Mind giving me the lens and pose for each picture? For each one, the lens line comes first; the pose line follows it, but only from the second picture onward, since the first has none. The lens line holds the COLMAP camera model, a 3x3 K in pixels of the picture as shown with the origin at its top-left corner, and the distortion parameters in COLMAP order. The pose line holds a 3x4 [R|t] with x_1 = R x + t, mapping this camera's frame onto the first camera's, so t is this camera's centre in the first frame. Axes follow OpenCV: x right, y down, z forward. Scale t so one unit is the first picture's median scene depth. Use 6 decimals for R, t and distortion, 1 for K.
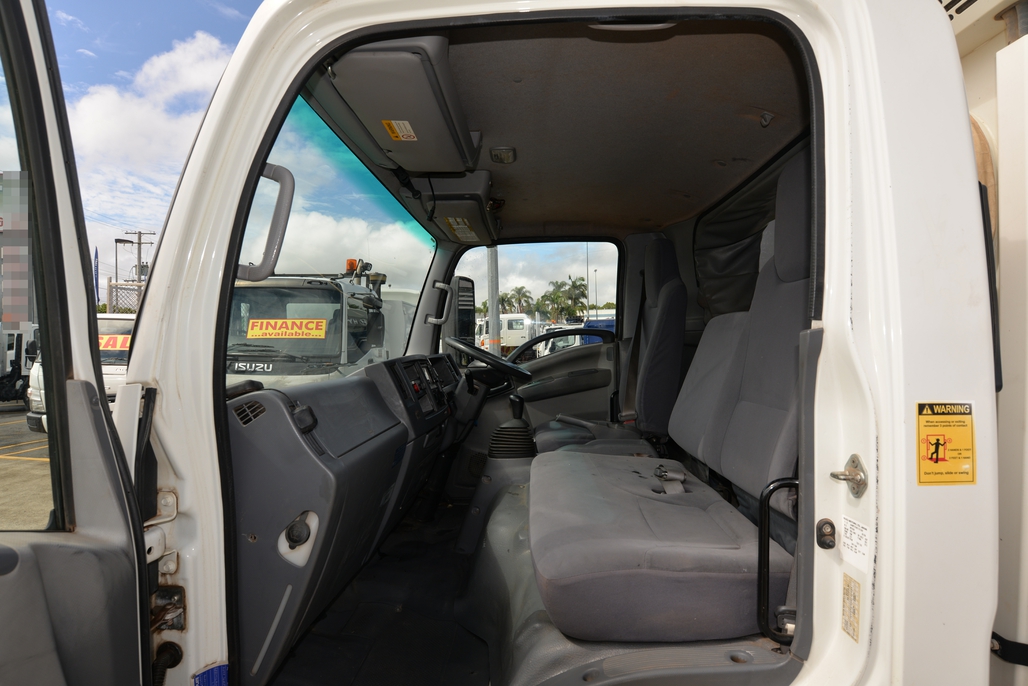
lens RADIAL K [[514.1, 0, 523.2], [0, 514.1, 350.0], [0, 0, 1]] dist [-0.062354, 0.012702]
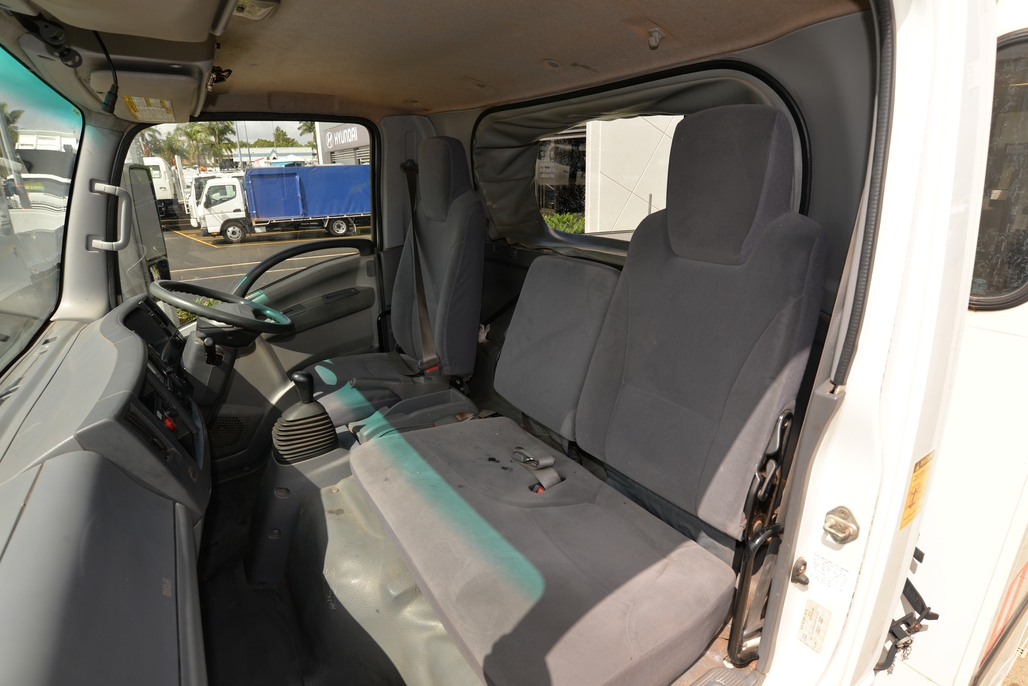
lens RADIAL K [[514.1, 0, 512.2], [0, 514.1, 359.7], [0, 0, 1]] dist [-0.062354, 0.012702]
pose [[0.827897, -0.182692, 0.530292, -0.121461], [0.008647, 0.949510, 0.313618, -0.127790], [-0.560813, -0.255058, 0.787676, 0.212907]]
